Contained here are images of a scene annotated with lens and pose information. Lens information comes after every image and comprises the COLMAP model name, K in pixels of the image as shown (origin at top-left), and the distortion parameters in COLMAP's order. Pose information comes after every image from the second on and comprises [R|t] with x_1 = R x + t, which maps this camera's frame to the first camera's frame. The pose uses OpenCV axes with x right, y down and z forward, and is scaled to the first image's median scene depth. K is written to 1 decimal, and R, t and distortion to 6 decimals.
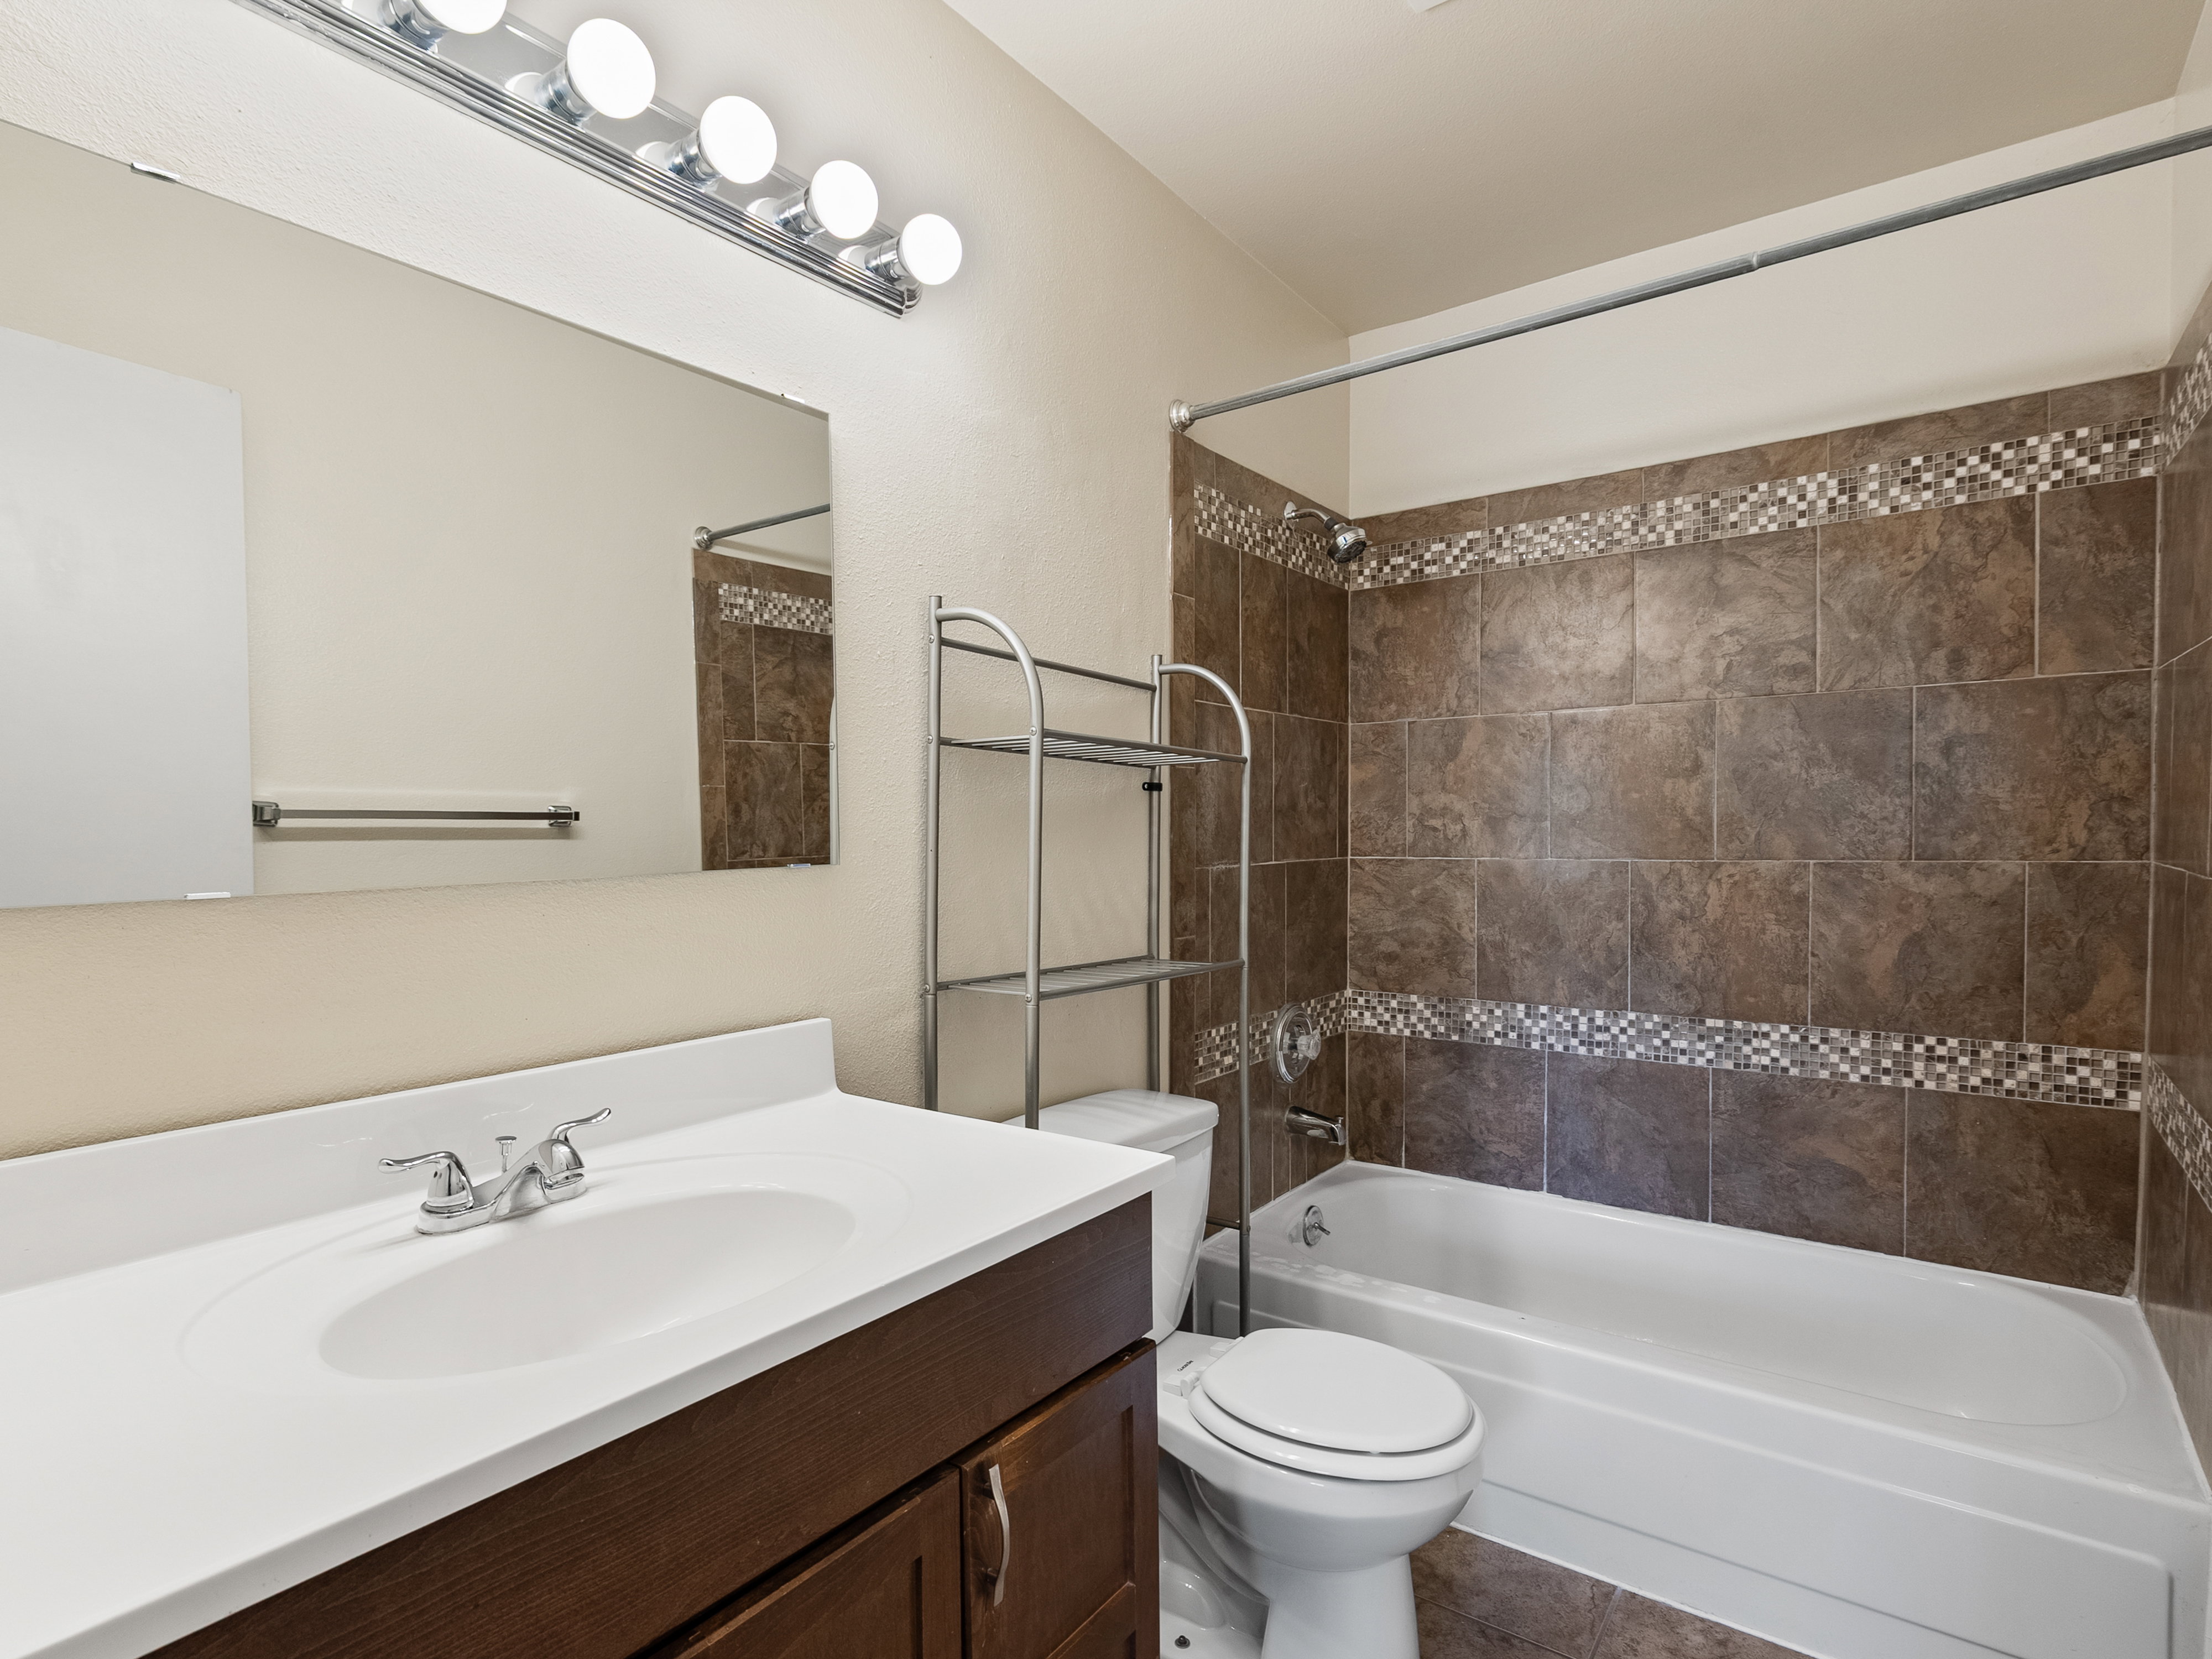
lens RADIAL K [[1135.2, 0, 1092.7], [0, 1135.2, 867.0], [0, 0, 1]] dist [-0.010735, 0.005440]
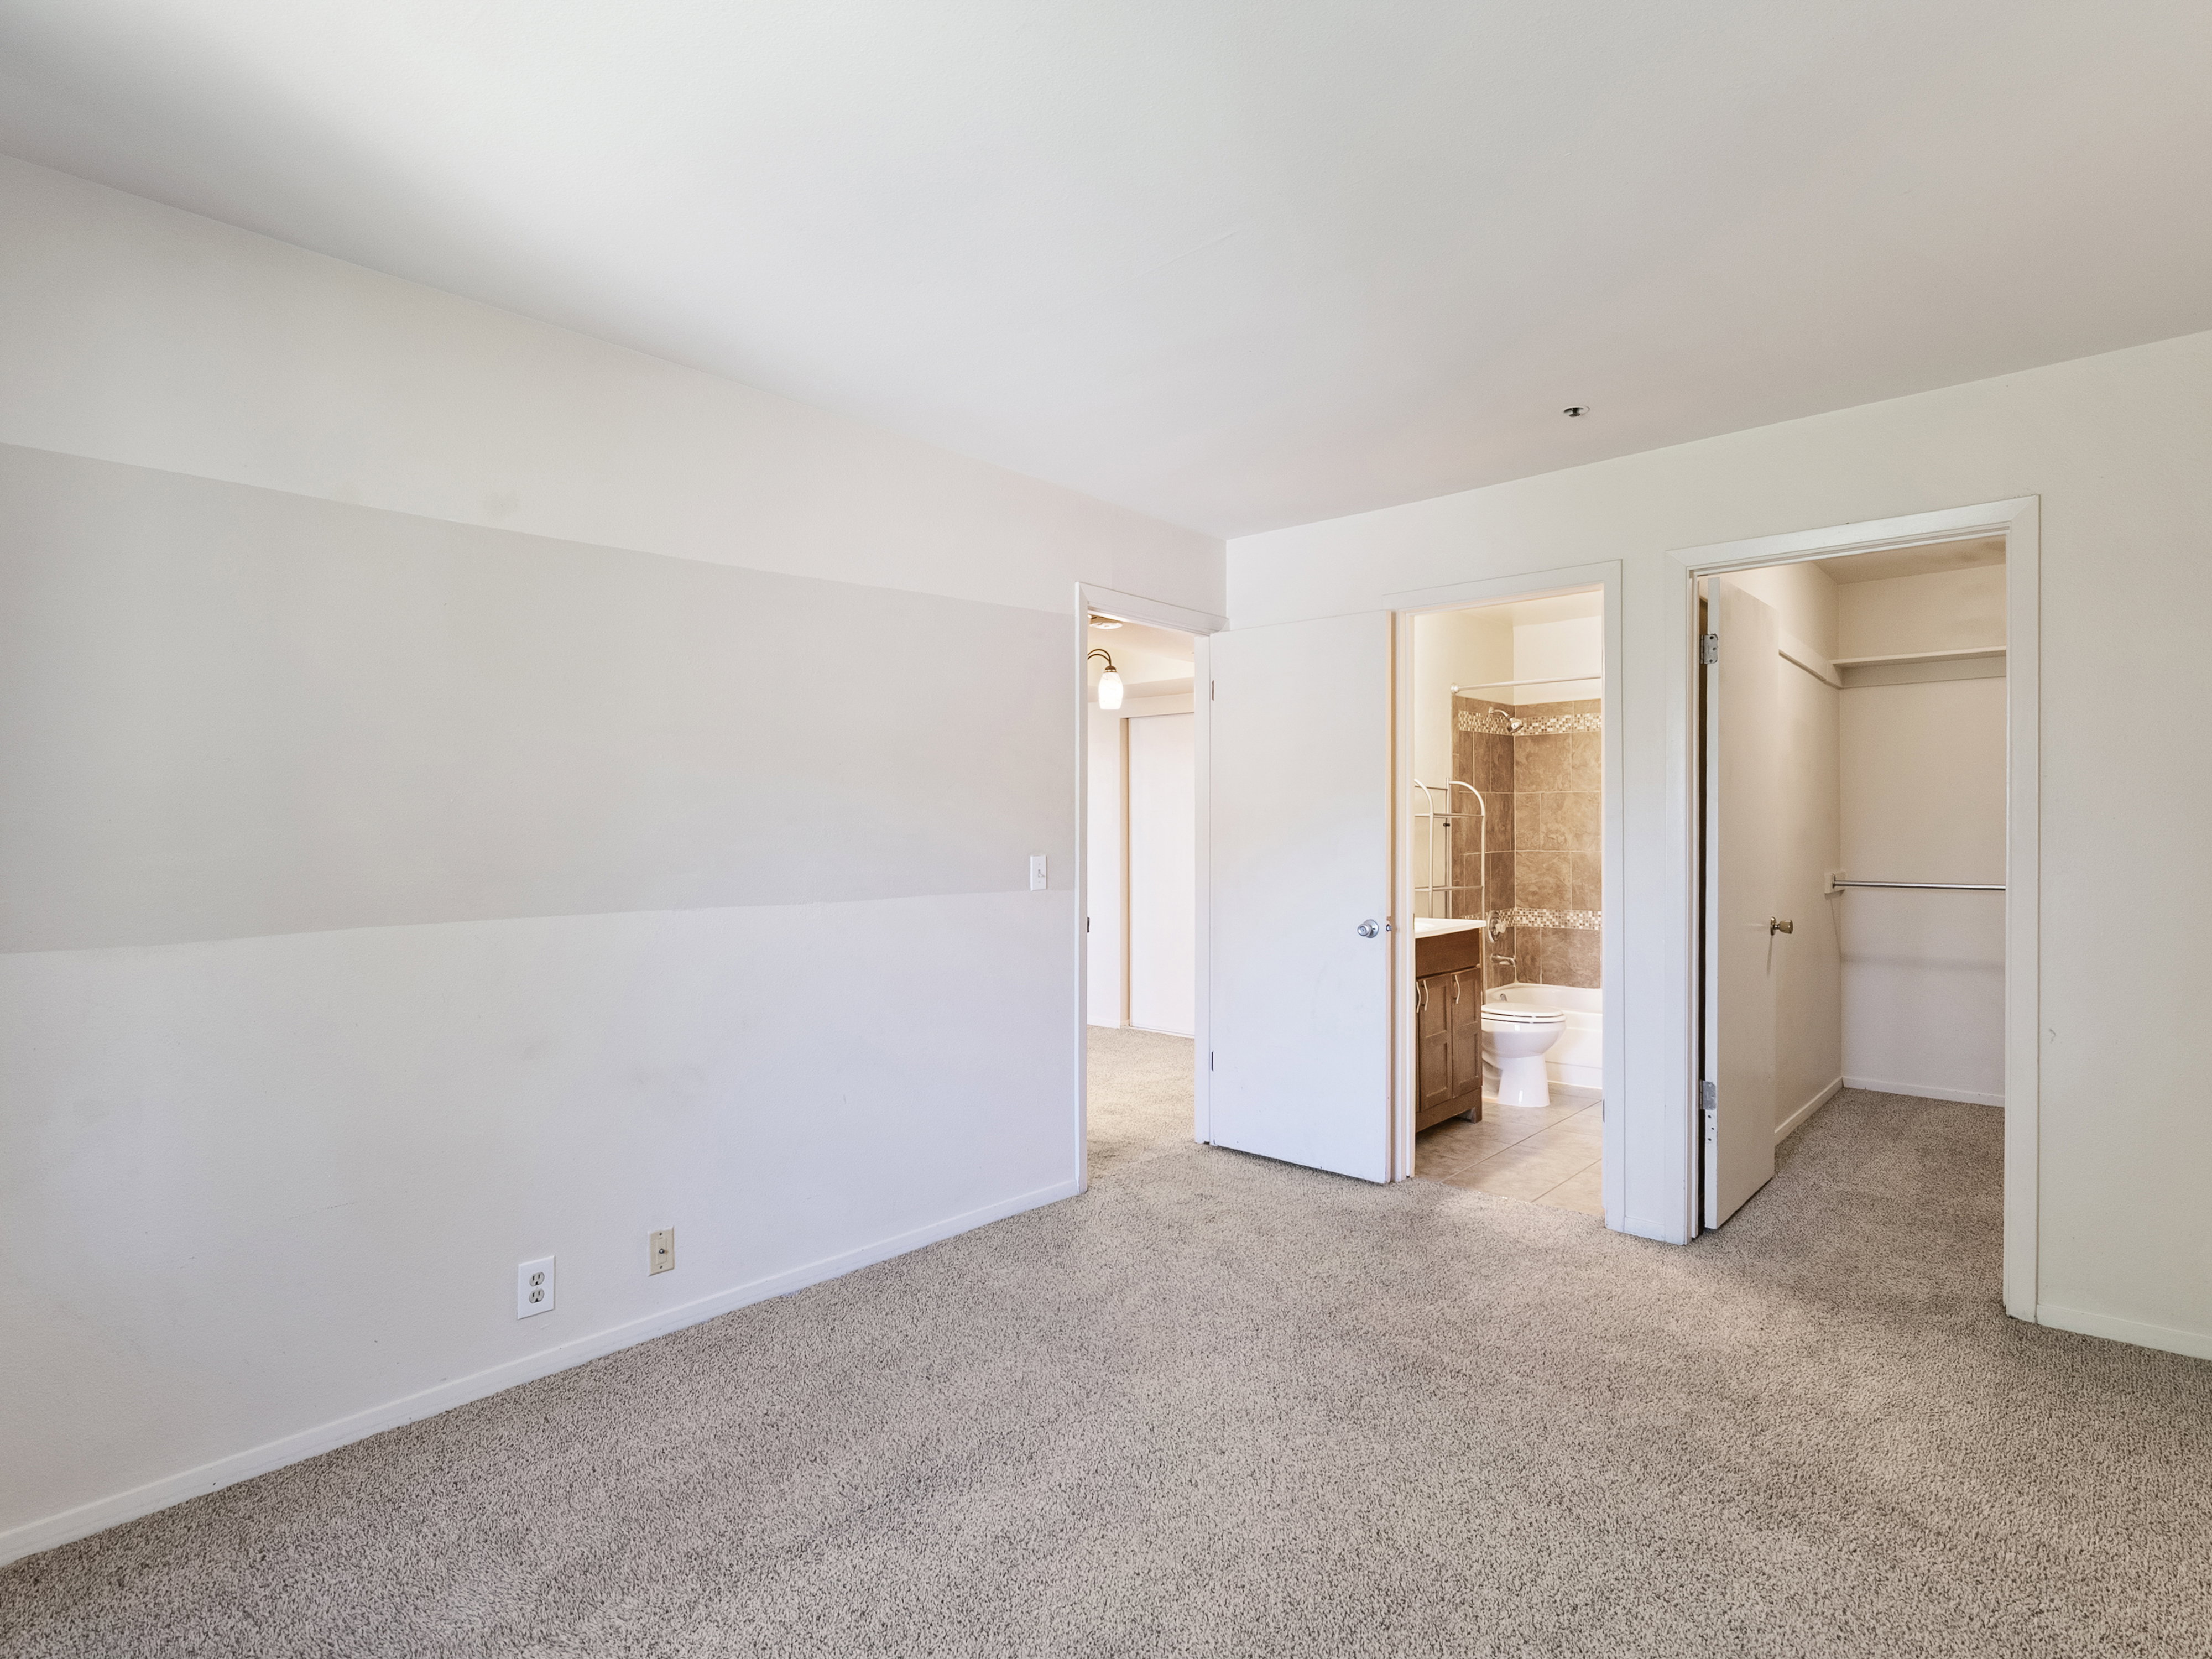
lens RADIAL K [[1135.2, 0, 1106.9], [0, 1135.2, 818.3], [0, 0, 1]] dist [-0.010735, 0.005440]
pose [[0.995452, -0.001166, -0.095260, -0.491600], [-0.001944, 0.999469, -0.032541, 0.004082], [0.095247, 0.032578, 0.994920, -1.775525]]
